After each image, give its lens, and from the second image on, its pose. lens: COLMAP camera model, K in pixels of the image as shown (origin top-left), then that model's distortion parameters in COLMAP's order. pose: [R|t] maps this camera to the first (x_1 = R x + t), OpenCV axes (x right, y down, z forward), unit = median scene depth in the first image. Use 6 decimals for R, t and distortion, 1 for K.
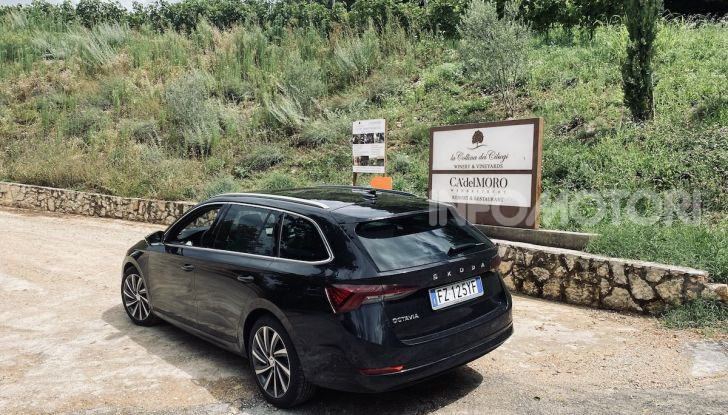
lens RADIAL K [[575.6, 0, 355.5], [0, 575.6, 209.0], [0, 0, 1]] dist [0.102213, -0.227390]
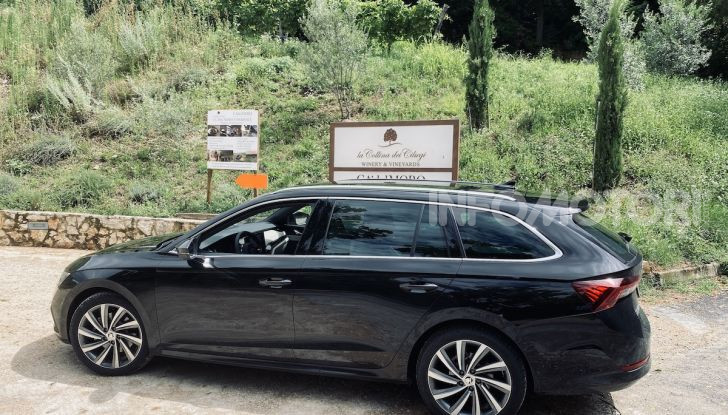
lens RADIAL K [[575.6, 0, 355.5], [0, 575.6, 209.0], [0, 0, 1]] dist [0.102213, -0.227390]
pose [[0.842814, -0.018248, 0.537896, -0.364731], [0.022512, 0.999746, -0.001356, 0.004169], [-0.537734, 0.013252, 0.843010, 0.179982]]
